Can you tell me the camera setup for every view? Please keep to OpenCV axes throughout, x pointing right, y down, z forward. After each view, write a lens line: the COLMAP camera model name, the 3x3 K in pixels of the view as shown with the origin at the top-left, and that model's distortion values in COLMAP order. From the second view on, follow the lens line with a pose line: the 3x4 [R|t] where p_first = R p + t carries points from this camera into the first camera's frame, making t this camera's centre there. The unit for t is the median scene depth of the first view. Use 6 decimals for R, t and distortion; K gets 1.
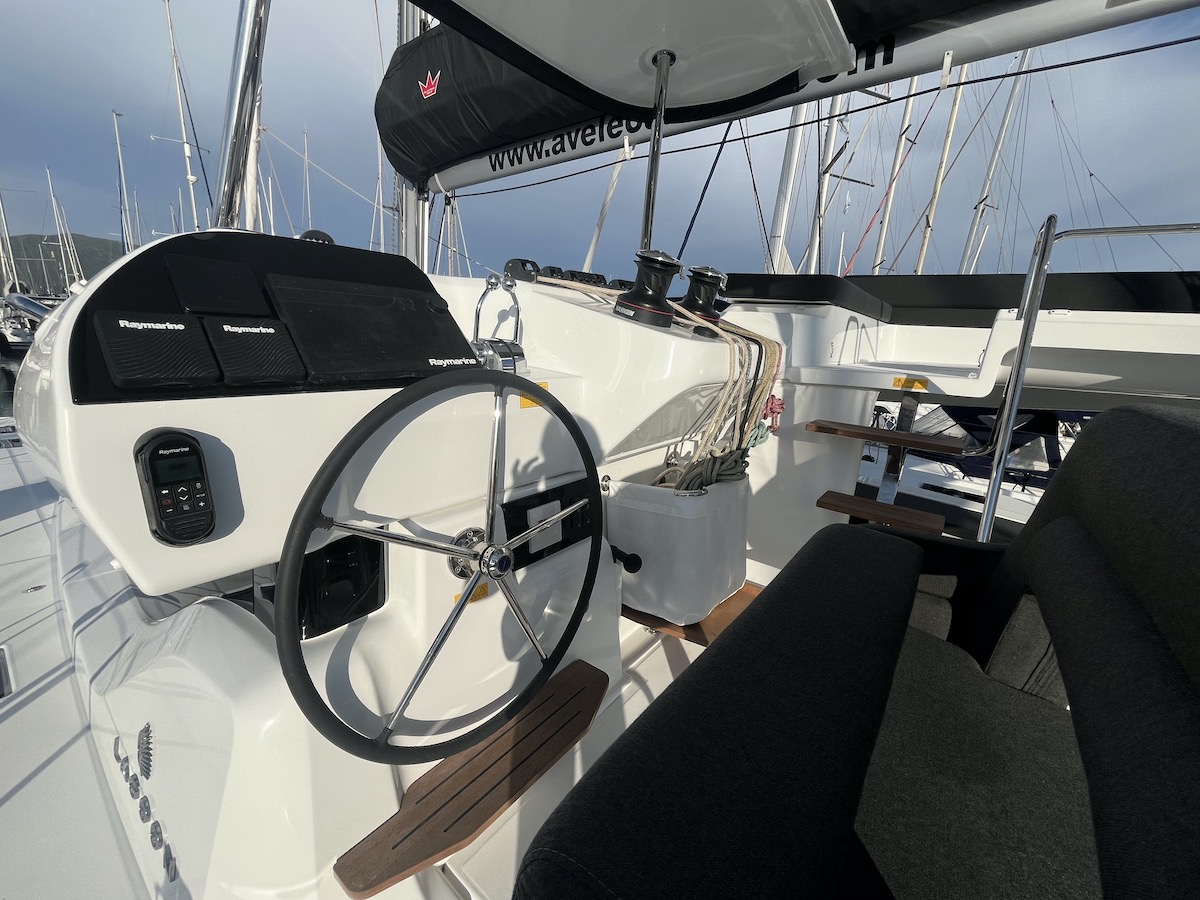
lens RADIAL K [[491.3, 0, 597.4], [0, 491.3, 446.8], [0, 0, 1]] dist [0.004210, 0.001055]
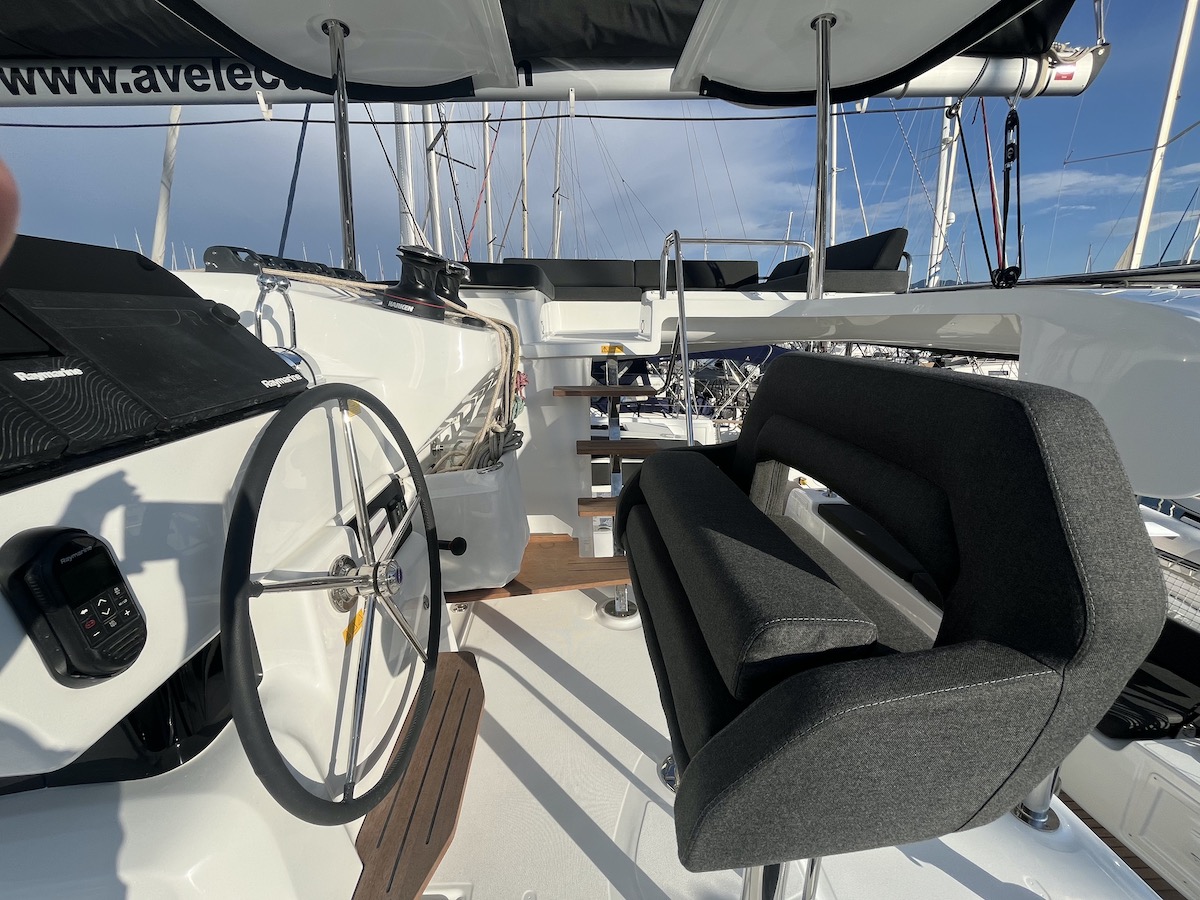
lens RADIAL K [[491.3, 0, 600.6], [0, 491.3, 444.0], [0, 0, 1]] dist [0.004210, 0.001055]
pose [[0.761885, -0.220460, 0.609039, -0.229195], [0.194612, 0.974761, 0.109392, -0.026250], [-0.617784, 0.035182, 0.785560, -0.017751]]
